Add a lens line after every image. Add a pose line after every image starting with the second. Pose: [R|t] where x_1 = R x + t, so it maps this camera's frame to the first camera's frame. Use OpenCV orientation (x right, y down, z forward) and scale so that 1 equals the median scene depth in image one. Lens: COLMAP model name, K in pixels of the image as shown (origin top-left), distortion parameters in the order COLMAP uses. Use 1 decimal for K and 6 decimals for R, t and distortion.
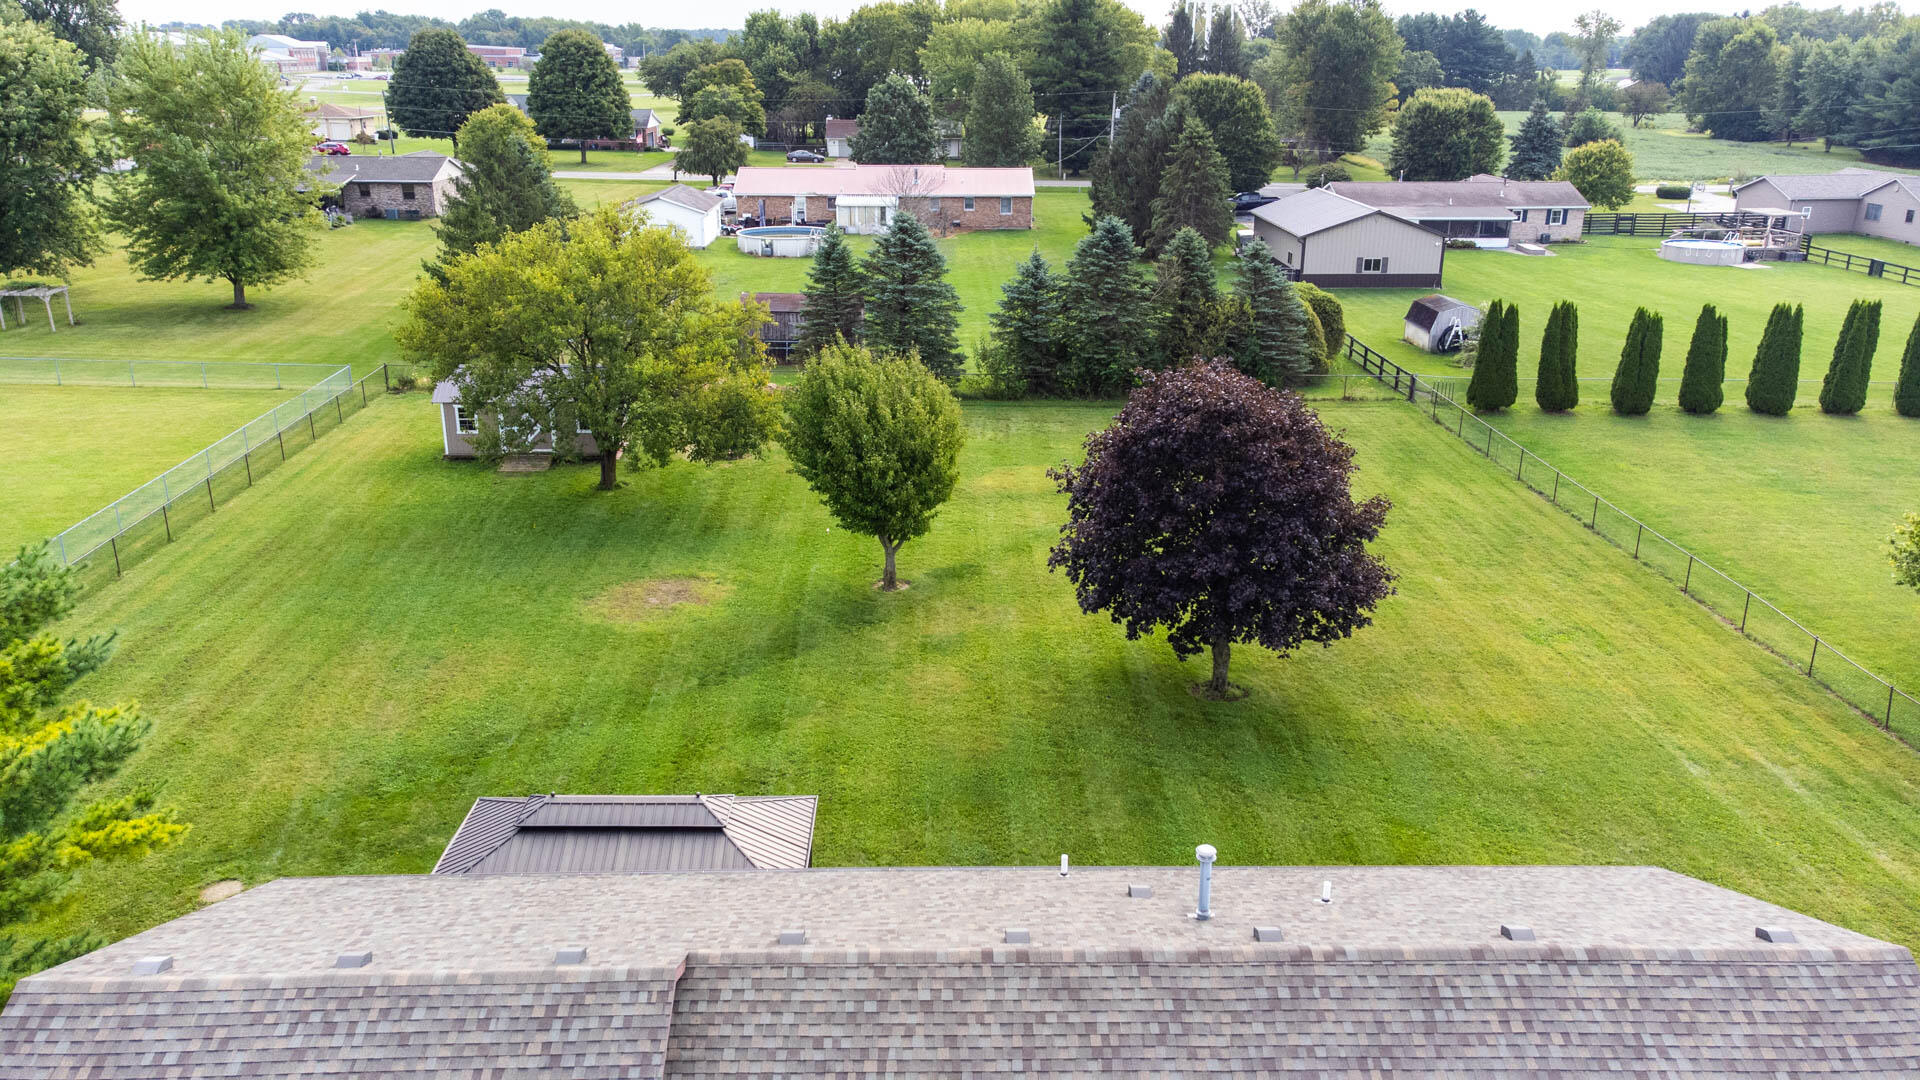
lens RADIAL K [[1431.8, 0, 956.4], [0, 1431.8, 544.2], [0, 0, 1]] dist [0.036677, 0.004514]
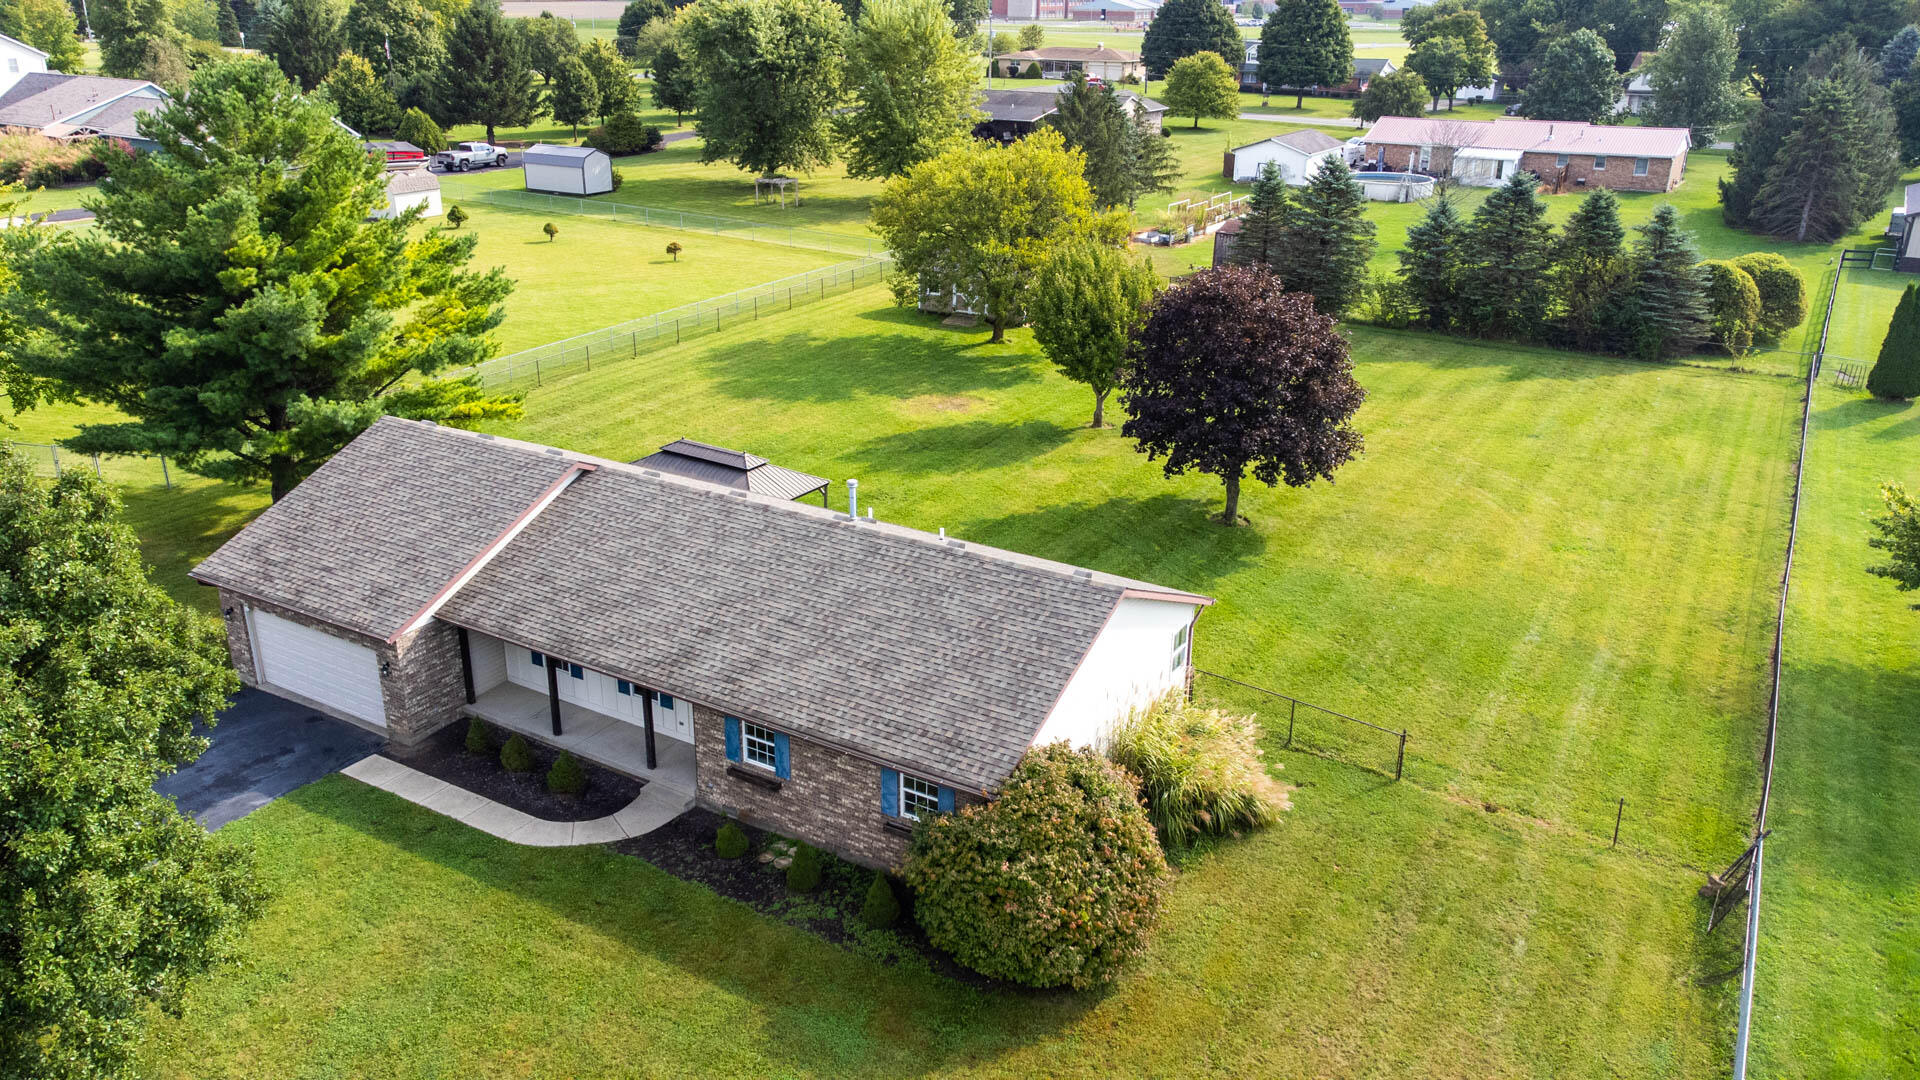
lens RADIAL K [[1427.2, 0, 952.0], [0, 1427.2, 544.6], [0, 0, 1]] dist [0.043130, 0.009432]
pose [[0.840407, 0.201125, -0.503254, 0.193035], [-0.183848, 0.979327, 0.084371, 0.018545], [0.509820, 0.021616, 0.860010, -0.077753]]
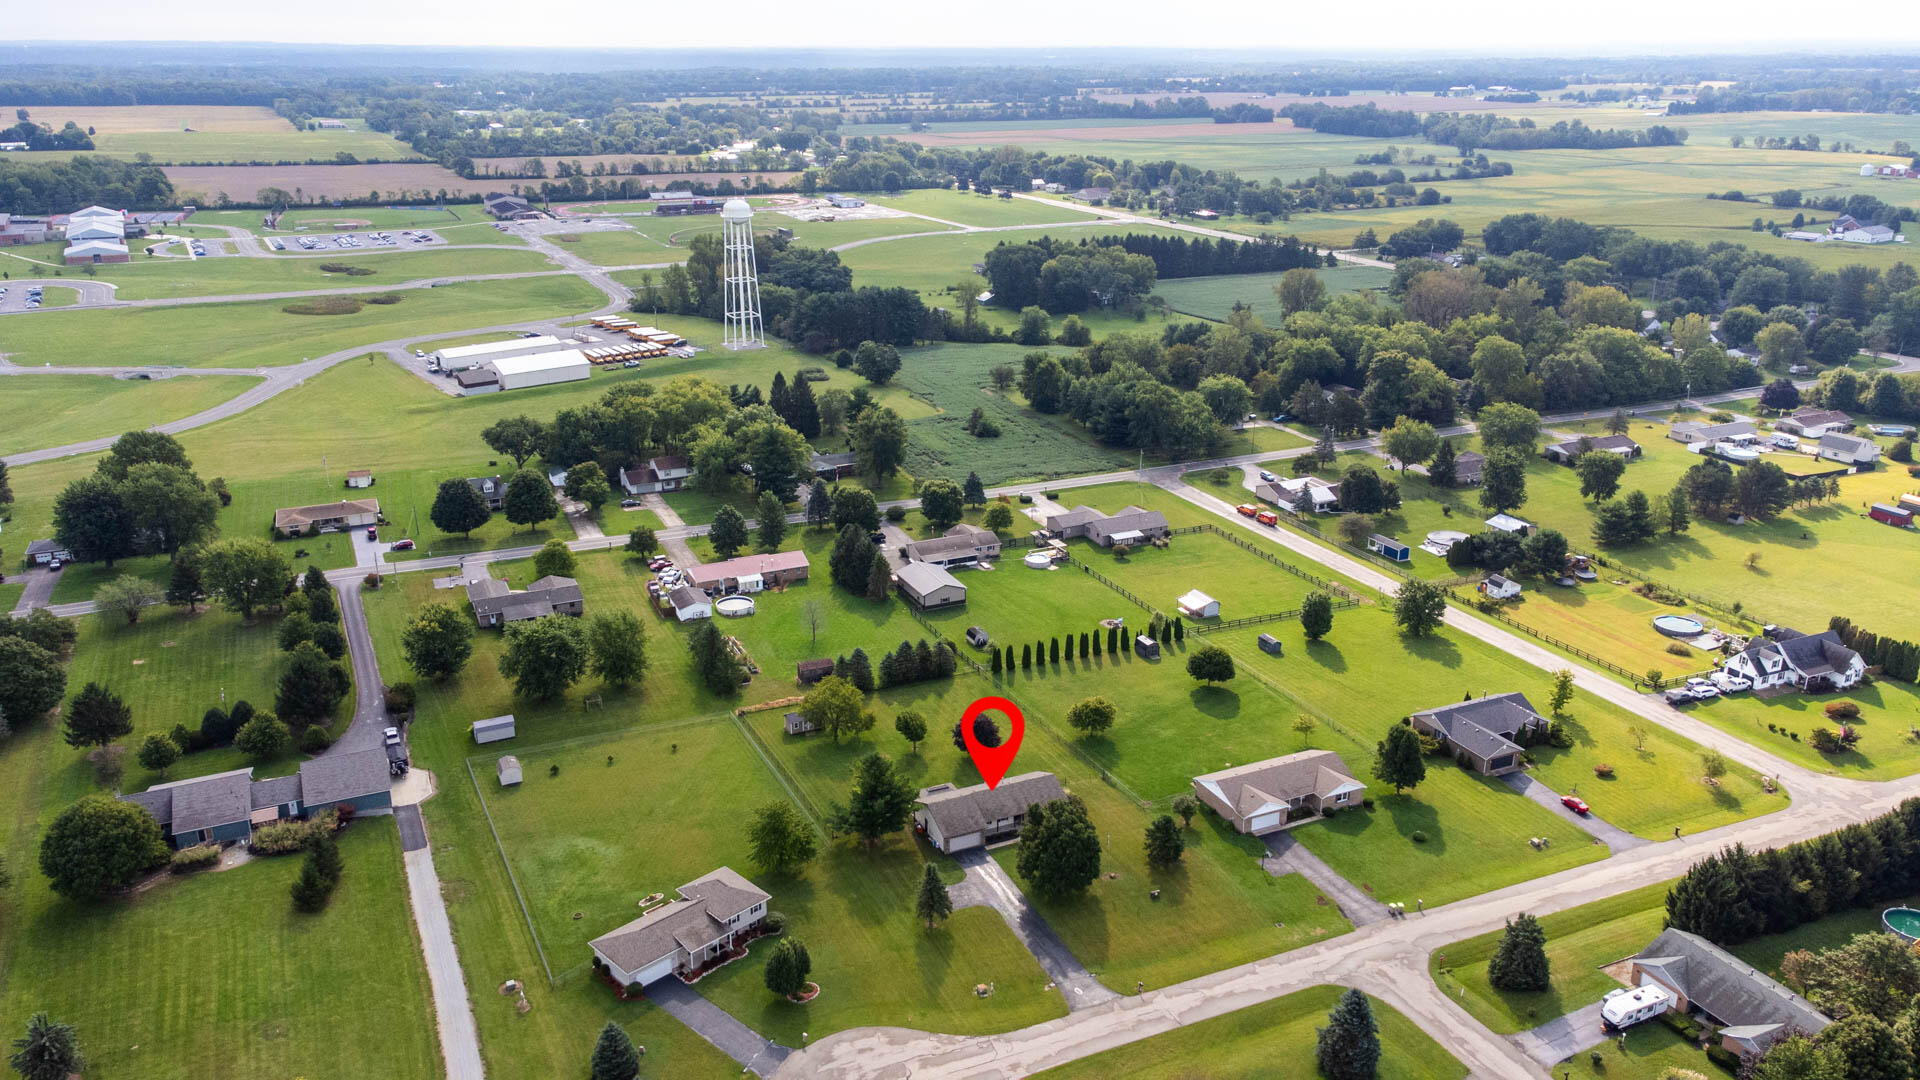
lens RADIAL K [[1427.2, 0, 952.0], [0, 1427.2, 544.6], [0, 0, 1]] dist [0.043130, 0.009432]
pose [[0.918941, -0.139128, 0.369041, -0.679154], [0.137504, 0.990021, 0.030841, -0.334039], [-0.369649, 0.022404, 0.928901, -1.554297]]
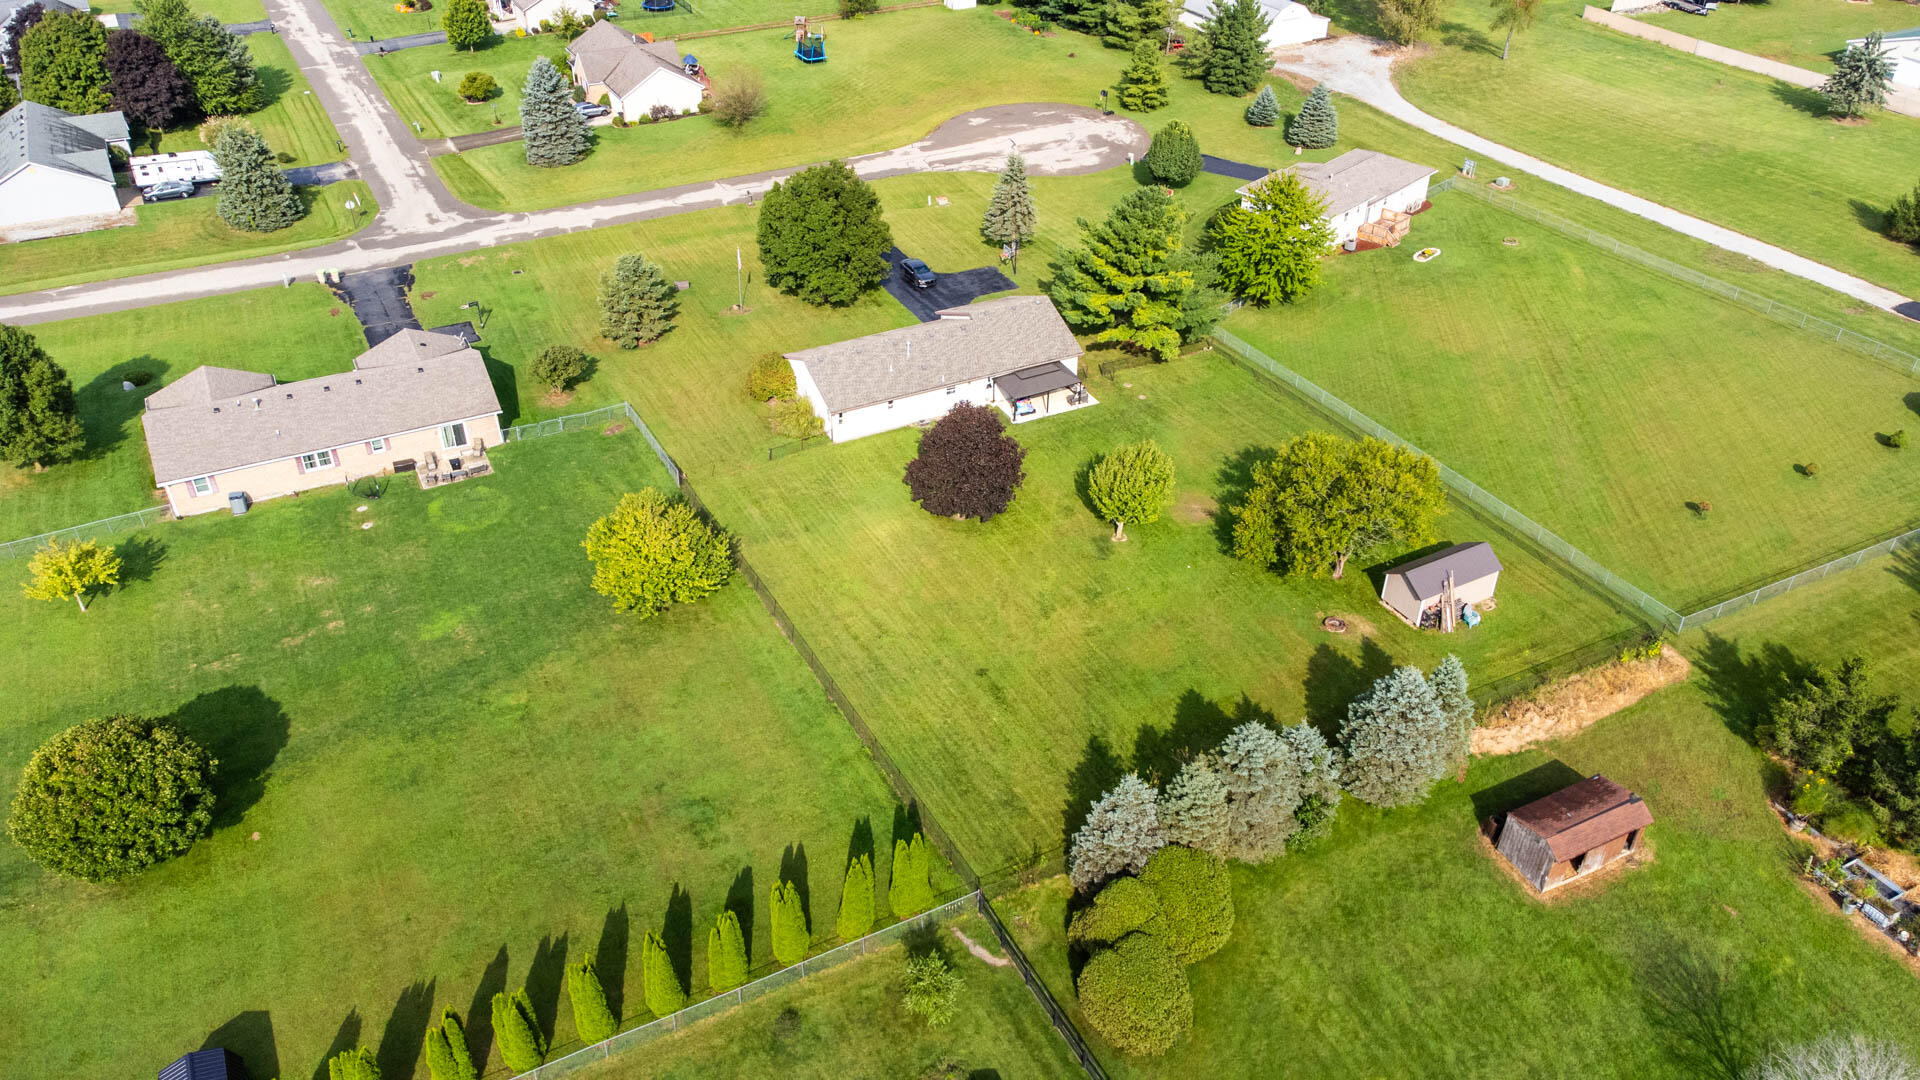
lens RADIAL K [[1438.3, 0, 956.7], [0, 1438.3, 541.7], [0, 0, 1]] dist [0.005821, 0.083486]
pose [[-0.903112, 0.236198, -0.358606, 0.364377], [-0.150612, 0.607831, 0.779652, -0.622143], [0.402125, 0.758124, -0.513366, 0.756335]]
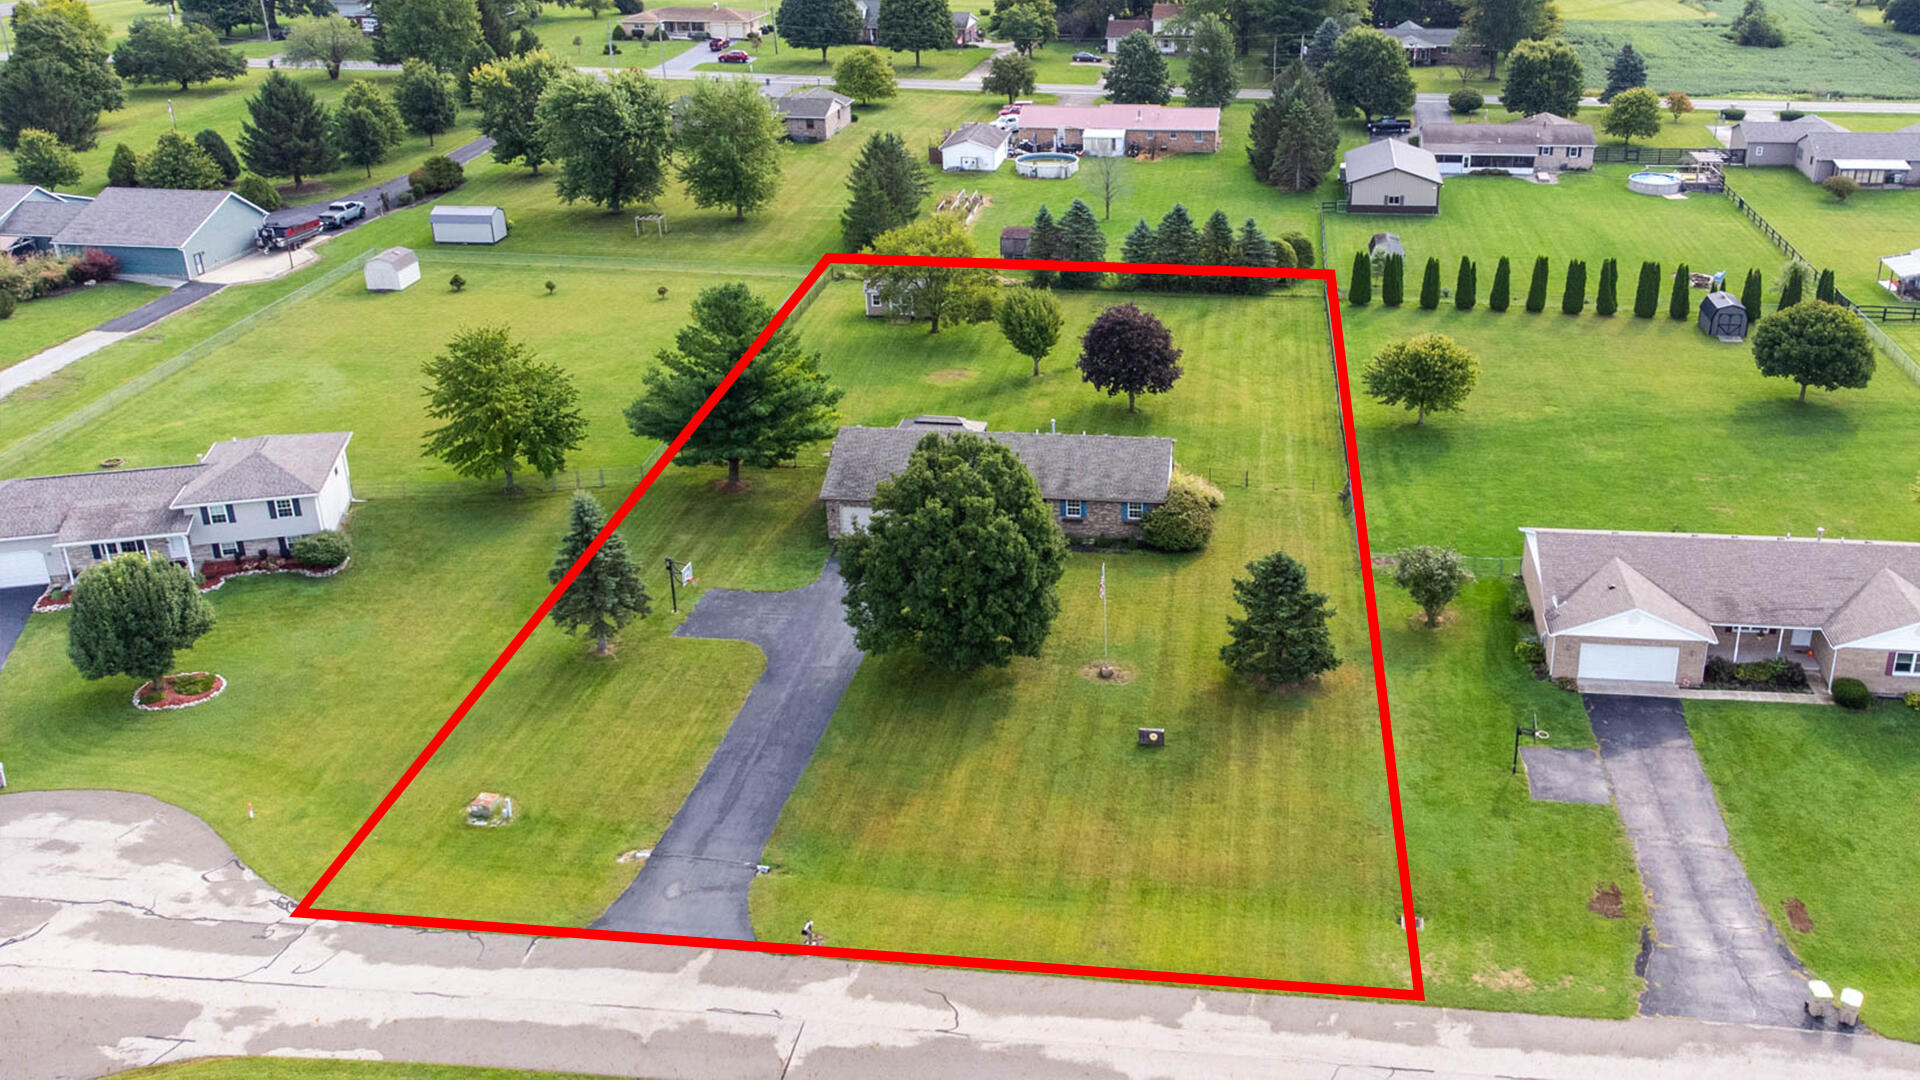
lens RADIAL K [[1647.5, 0, 1117.2], [0, 1647.5, 501.8], [0, 0, 1]] dist [0.045658, 0.000207]
pose [[0.992124, 0.043298, -0.117537, 0.173826], [-0.033701, 0.996026, 0.082446, 0.002356], [0.120639, -0.077835, 0.989640, -0.751754]]
